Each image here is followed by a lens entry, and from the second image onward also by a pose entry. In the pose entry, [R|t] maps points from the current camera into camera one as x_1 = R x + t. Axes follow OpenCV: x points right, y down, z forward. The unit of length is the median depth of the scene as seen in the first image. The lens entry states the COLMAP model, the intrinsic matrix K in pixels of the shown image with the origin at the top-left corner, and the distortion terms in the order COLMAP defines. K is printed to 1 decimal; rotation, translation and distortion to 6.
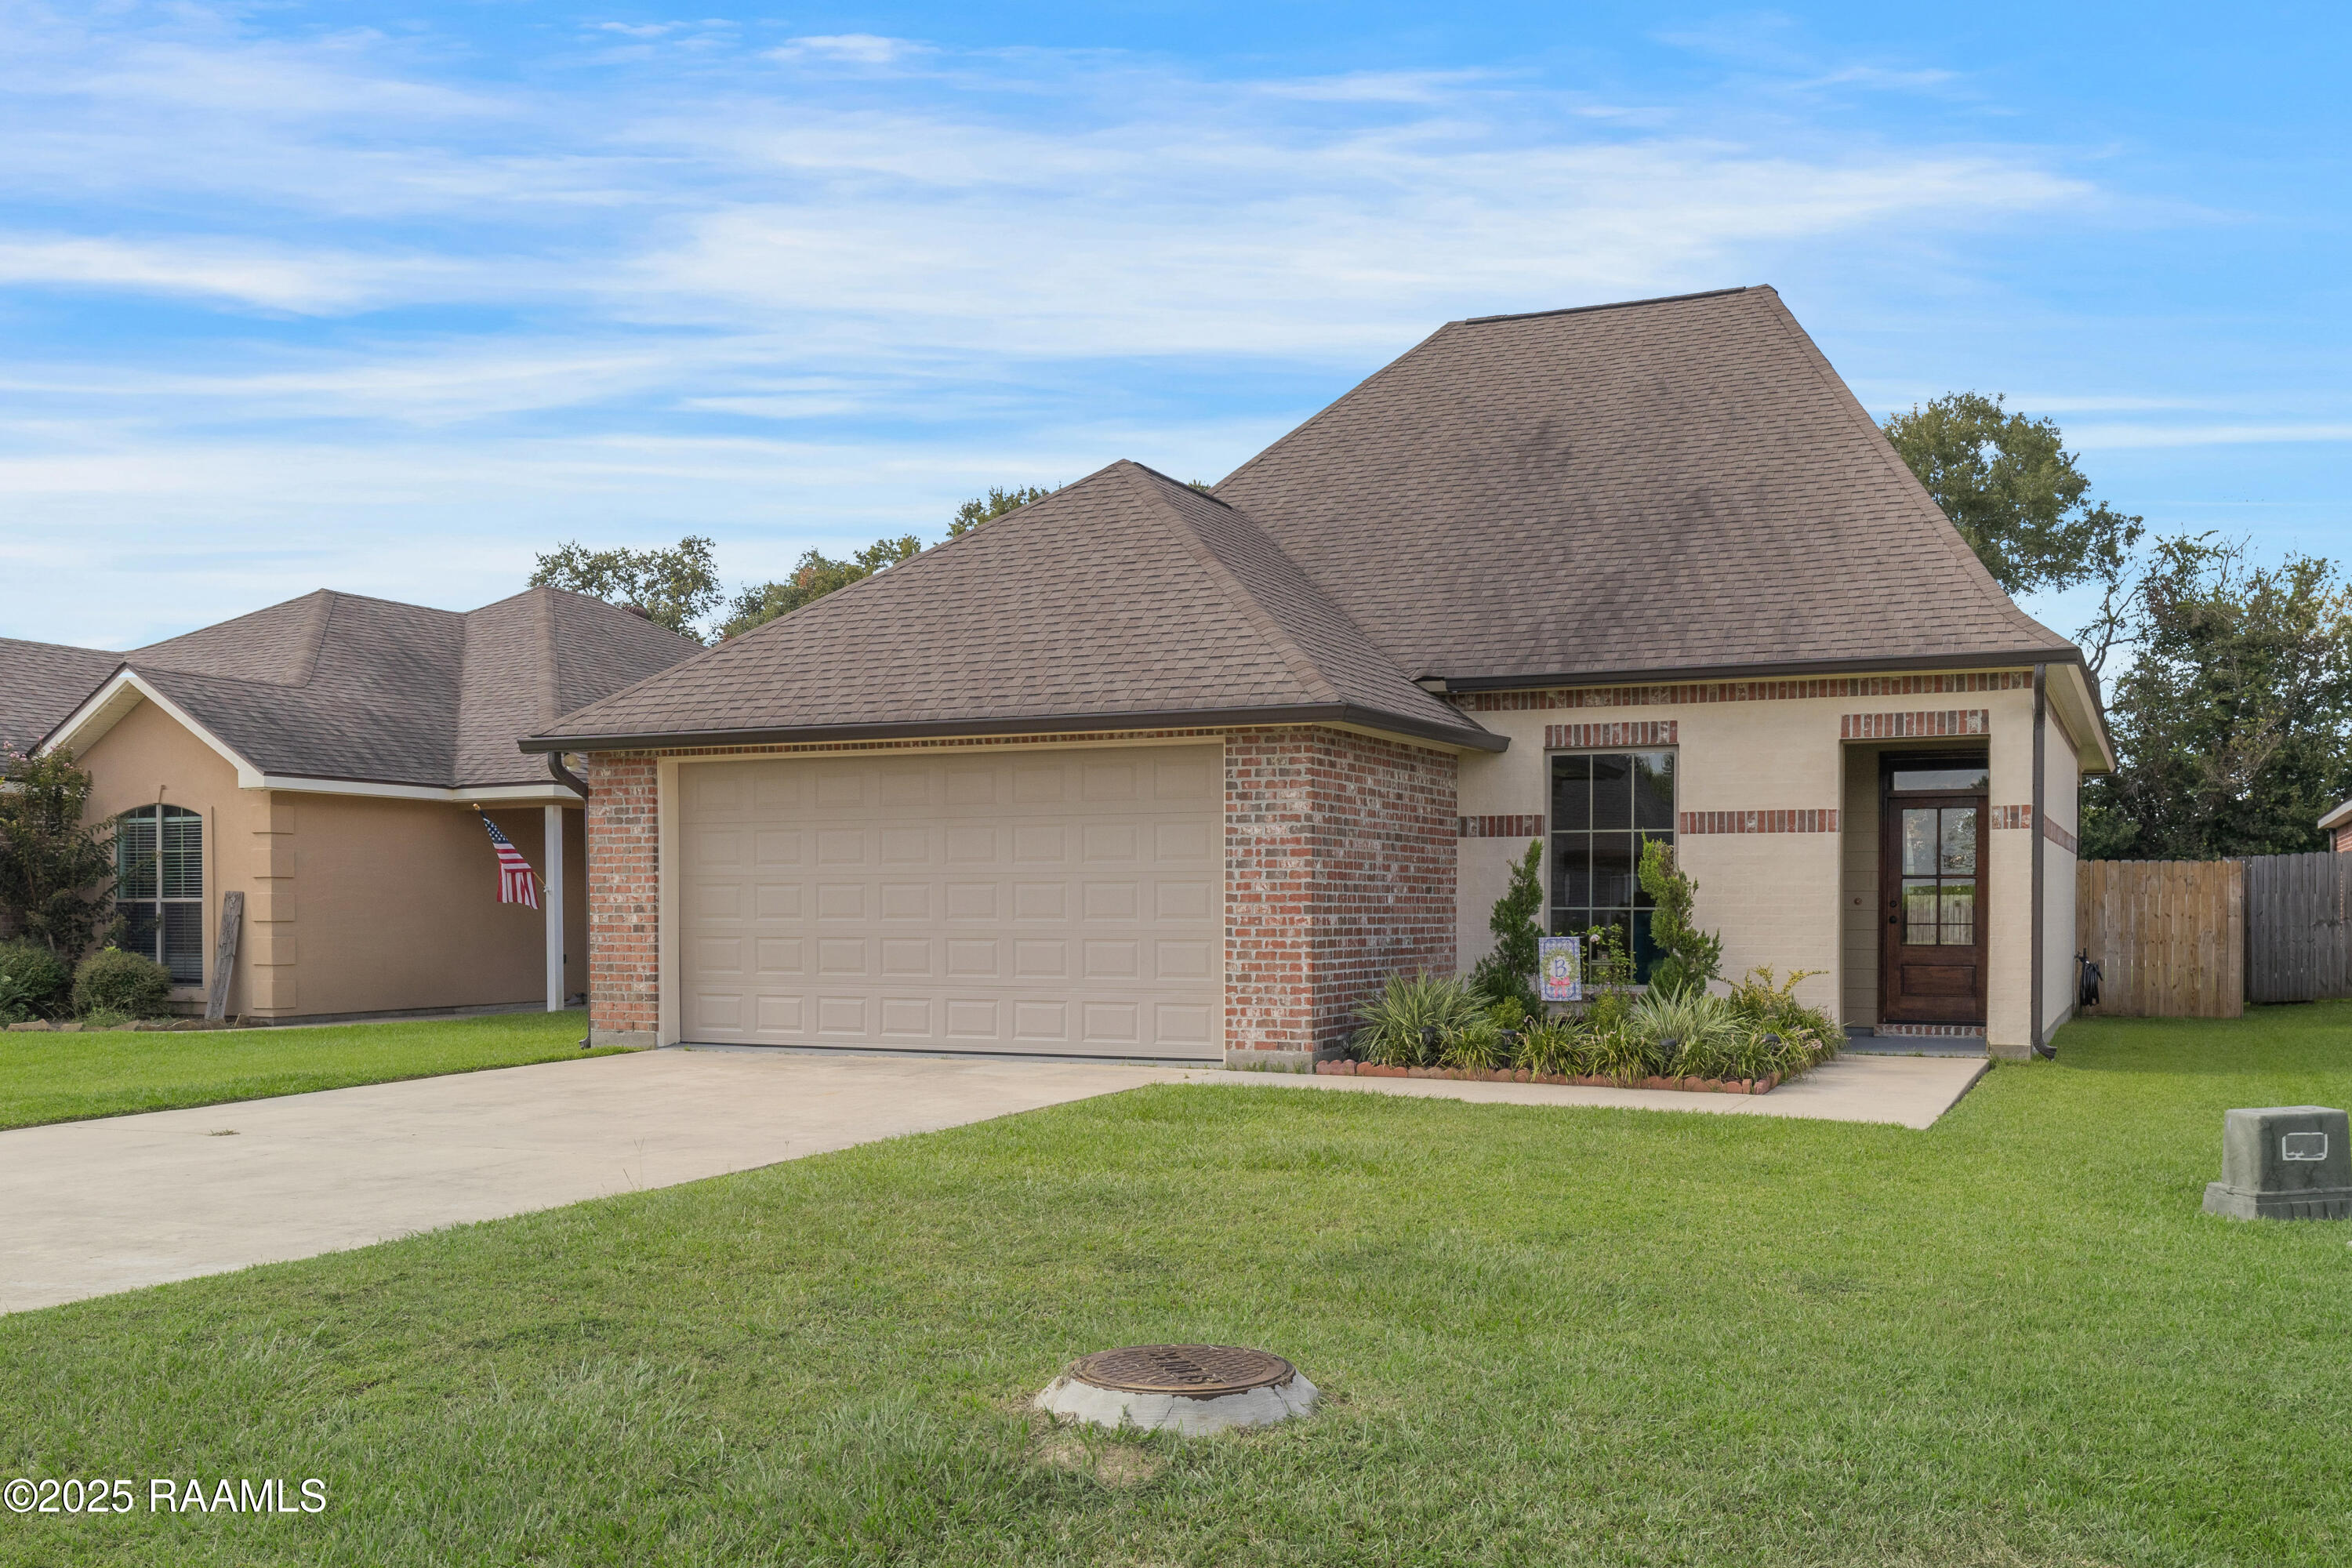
lens RADIAL K [[2784.8, 0, 1192.1], [0, 2784.8, 941.8], [0, 0, 1]] dist [0.006147, 0.000000]
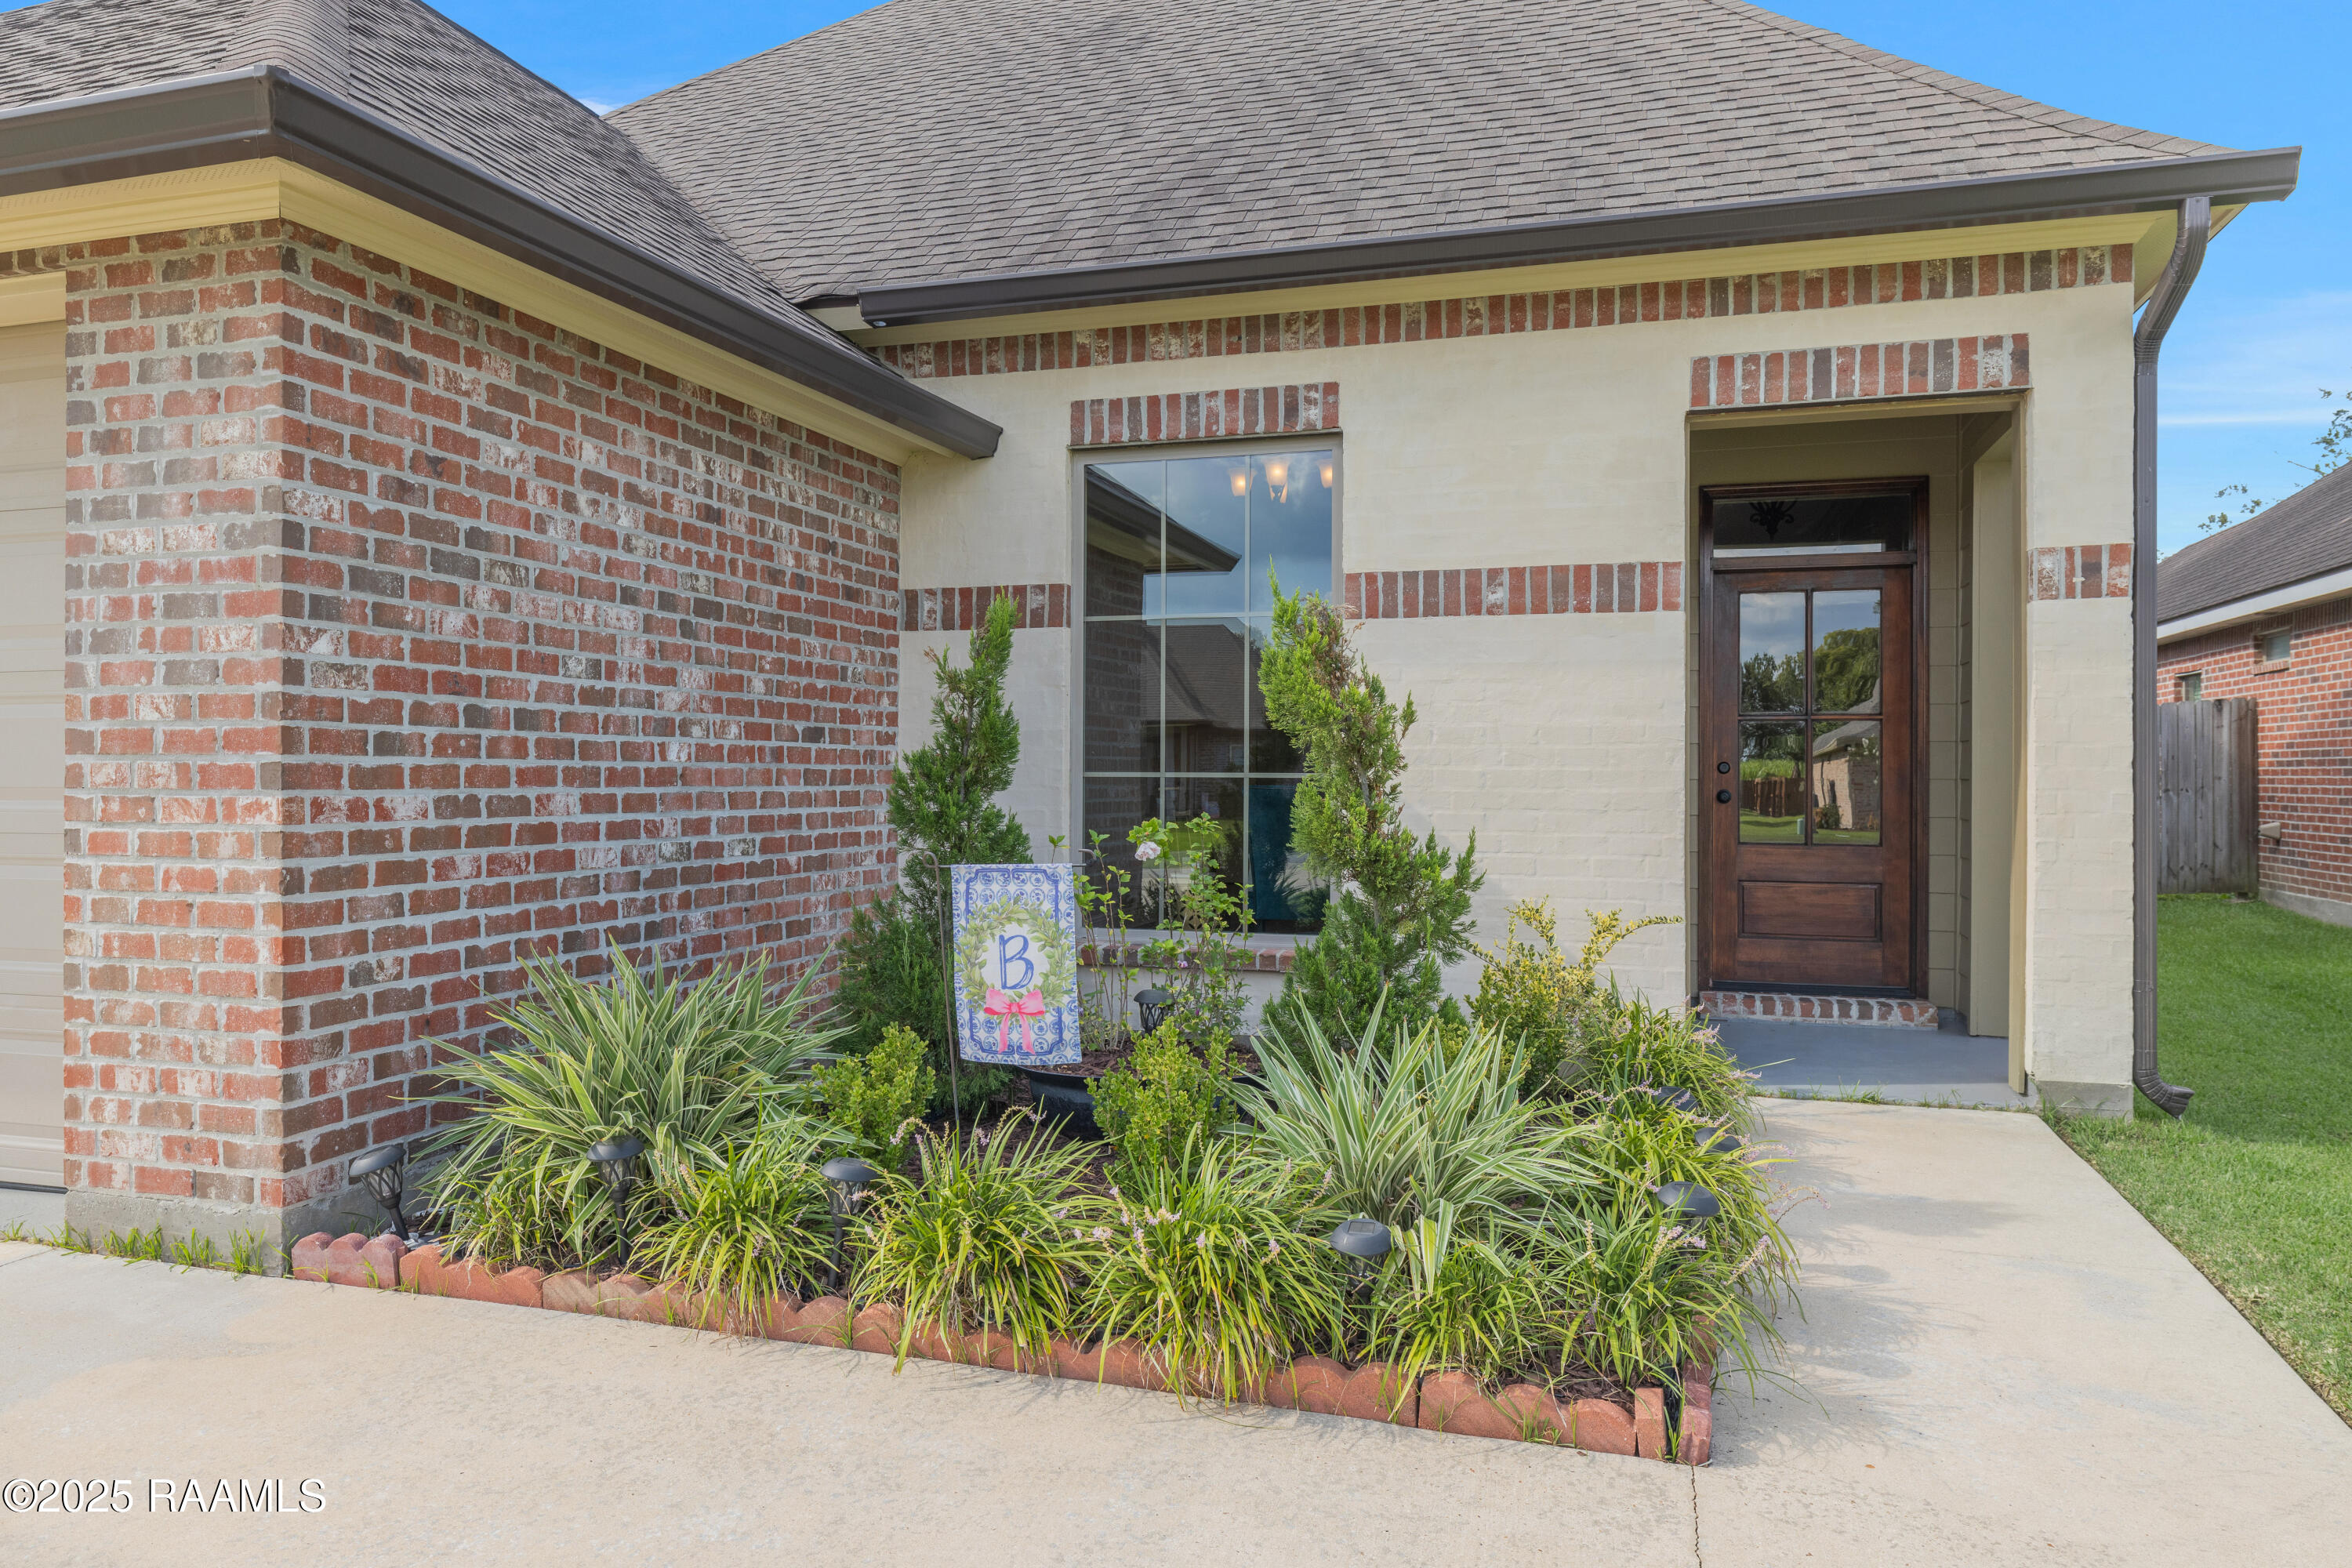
lens RADIAL K [[1625.9, 0, 1175.0], [0, 1625.9, 789.5], [0, 0, 1]] dist [-0.031741, -0.000055]
pose [[0.994138, 0.000828, 0.108115, 0.121773], [-0.000484, 0.999995, -0.003204, -0.008980], [-0.108117, 0.003133, 0.994133, 0.761277]]
